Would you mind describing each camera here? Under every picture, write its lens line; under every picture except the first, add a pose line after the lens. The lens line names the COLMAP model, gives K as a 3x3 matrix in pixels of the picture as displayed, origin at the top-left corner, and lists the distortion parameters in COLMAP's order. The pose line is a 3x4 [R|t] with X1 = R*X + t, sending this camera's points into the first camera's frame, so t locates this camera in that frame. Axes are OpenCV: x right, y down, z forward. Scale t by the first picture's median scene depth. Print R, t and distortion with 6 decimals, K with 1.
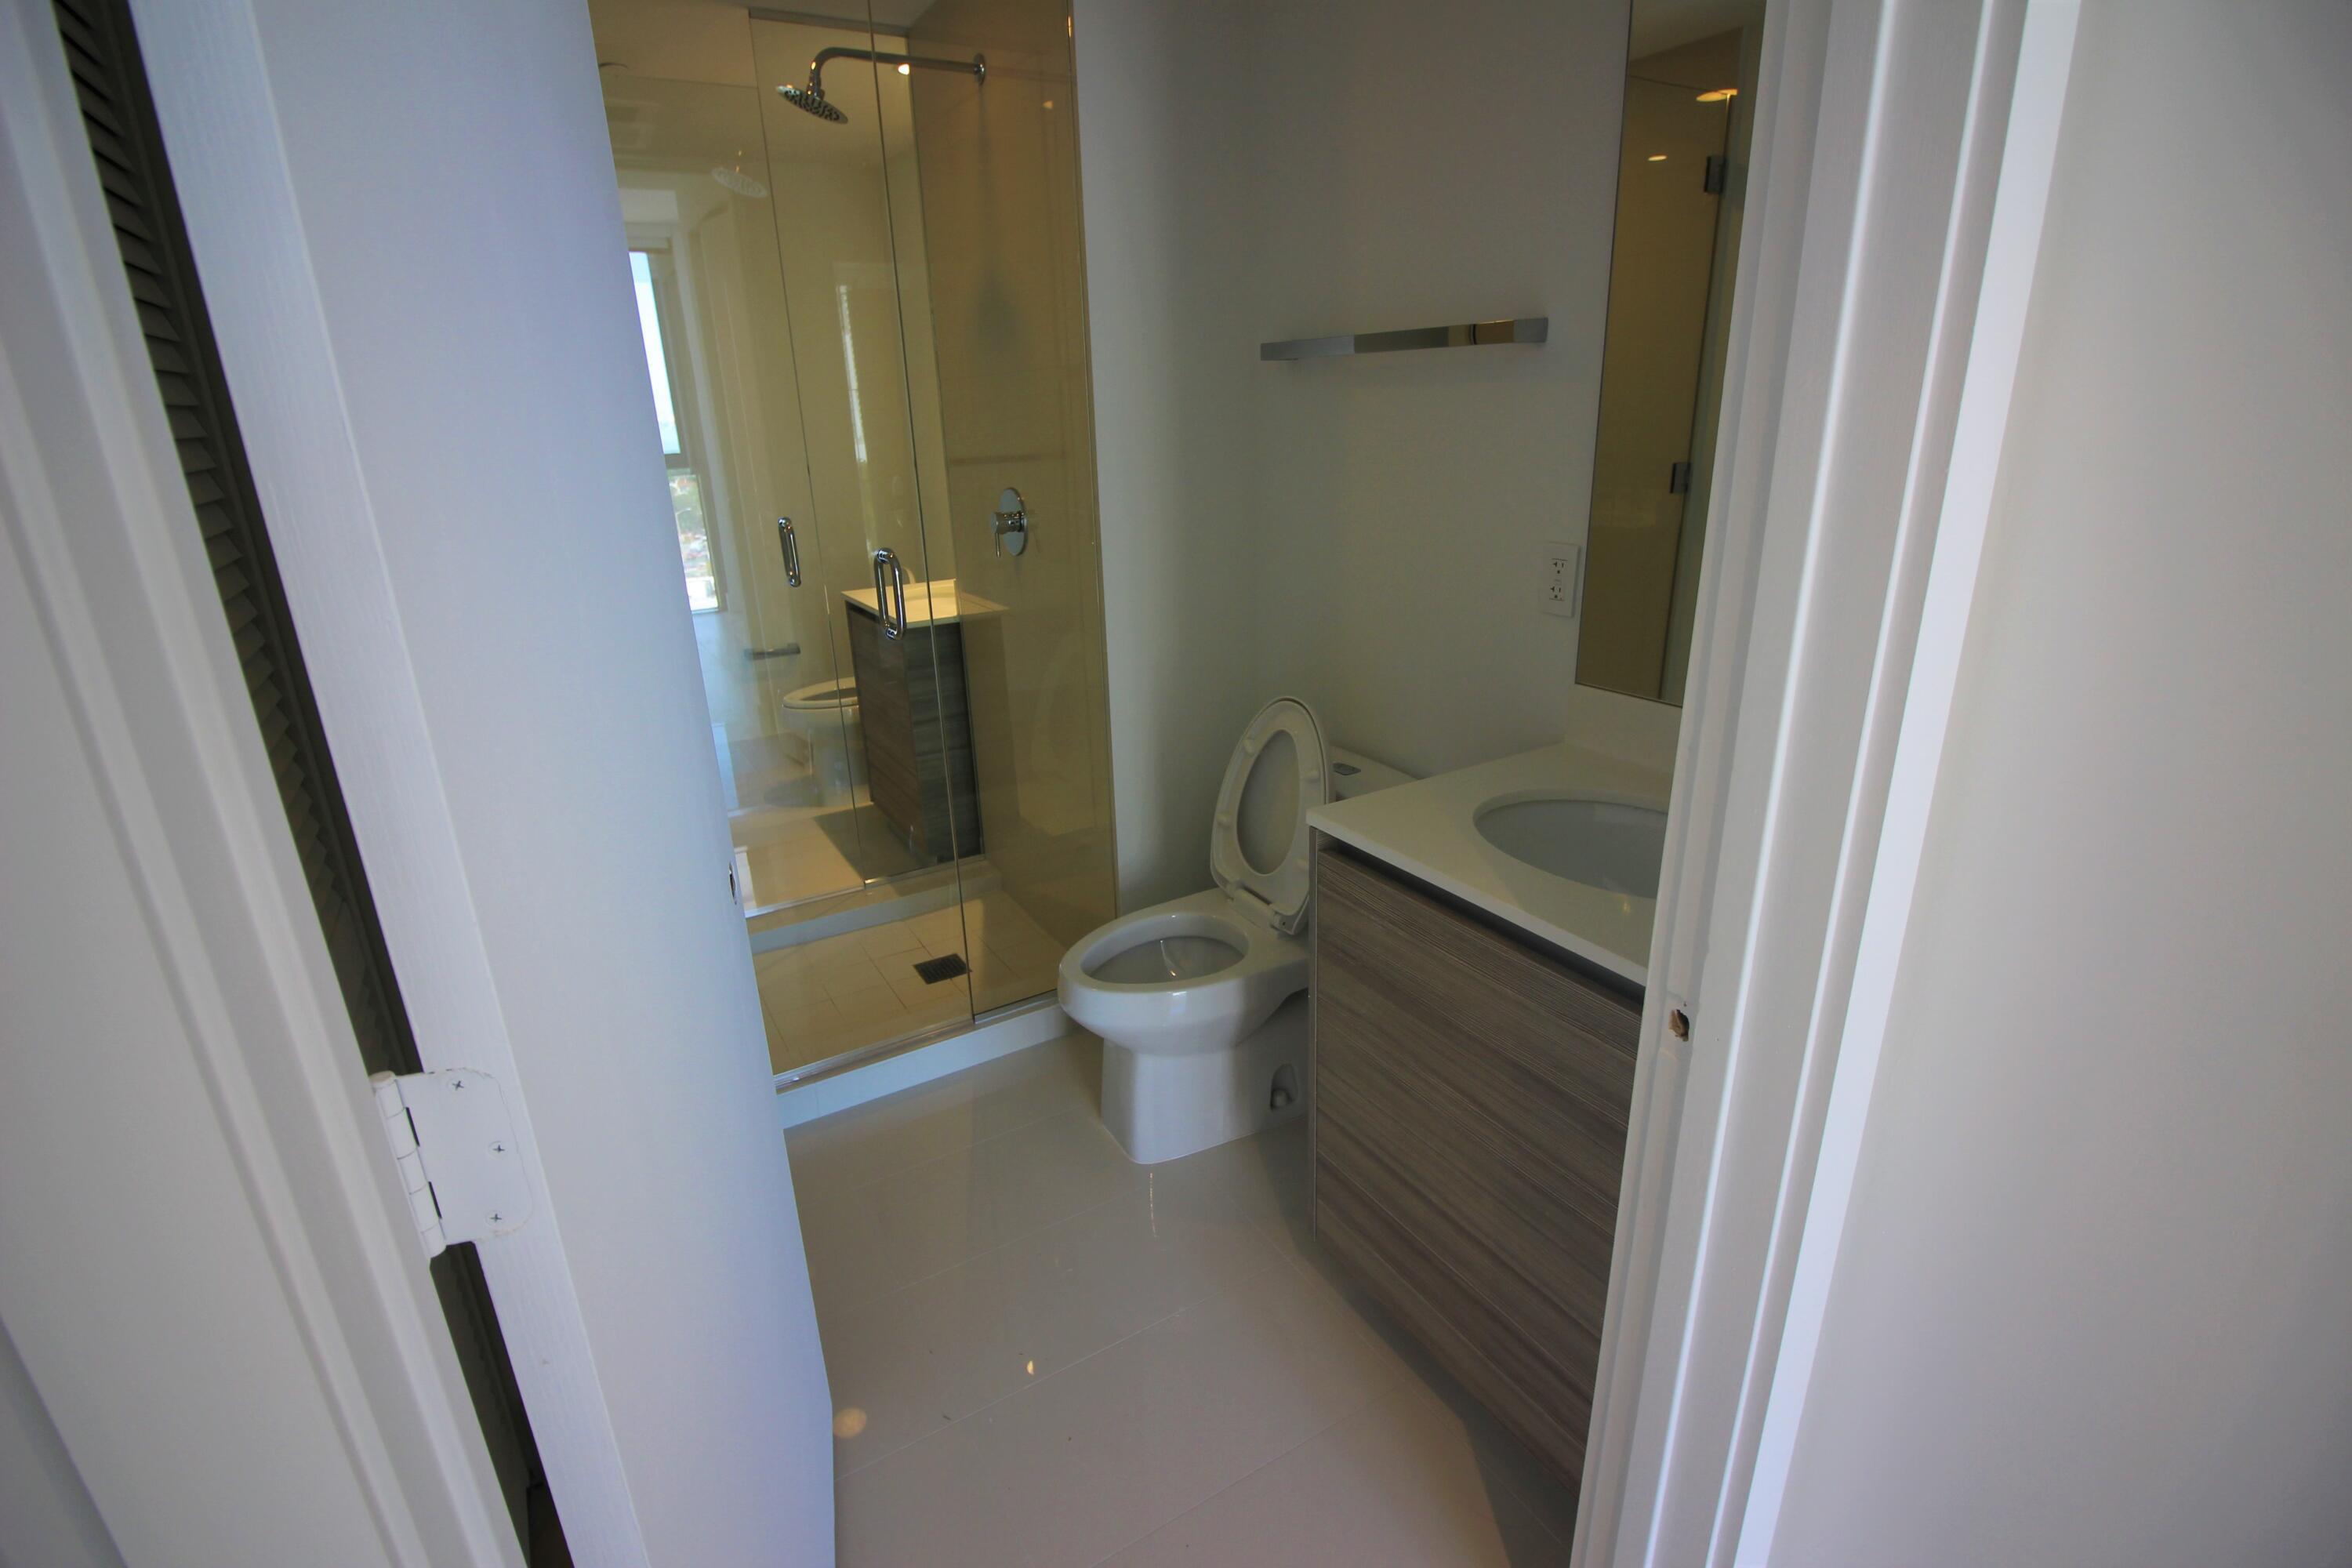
lens RADIAL K [[1111.9, 0, 1176.0], [0, 1111.9, 784.0], [0, 0, 1]] dist [0.001841, -0.014123]
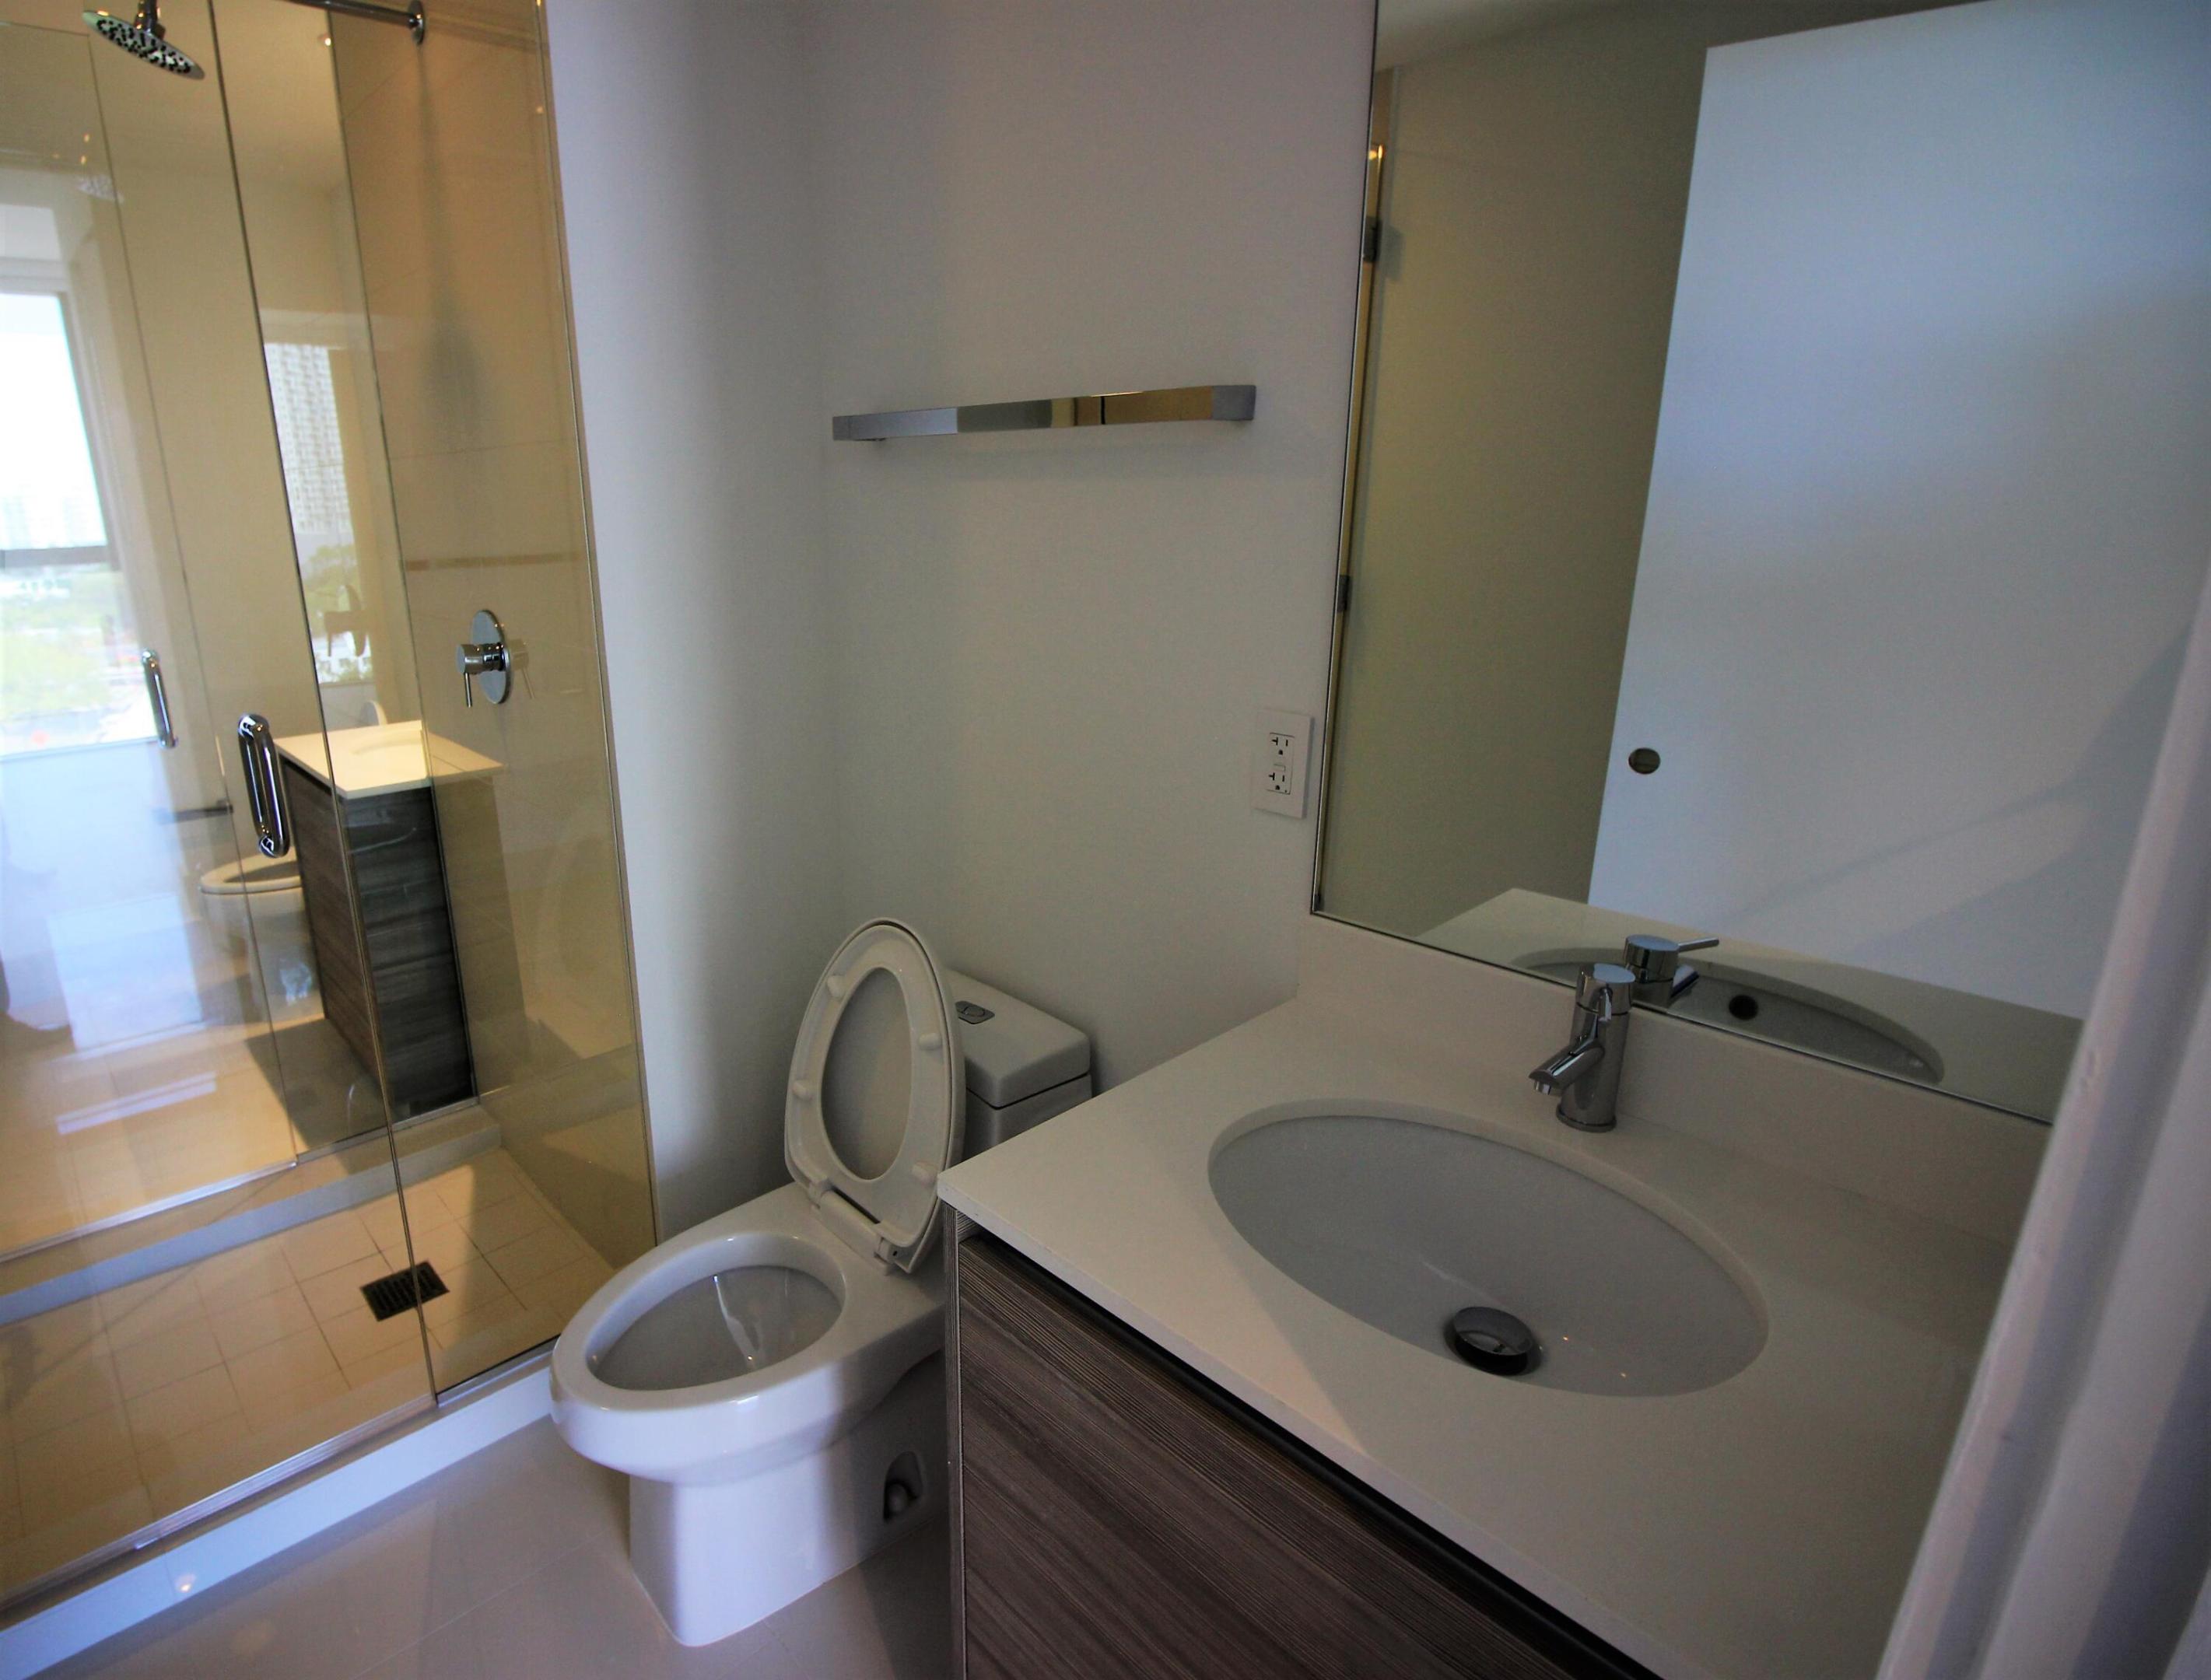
lens RADIAL K [[1183.5, 0, 951.2], [0, 1183.5, 843.2], [0, 0, 1]] dist [-0.017537, 0.000015]
pose [[0.985595, -0.030321, 0.166380, 0.016323], [0.037085, 0.998601, -0.037697, -0.088658], [-0.165004, 0.043324, 0.985341, 0.245751]]
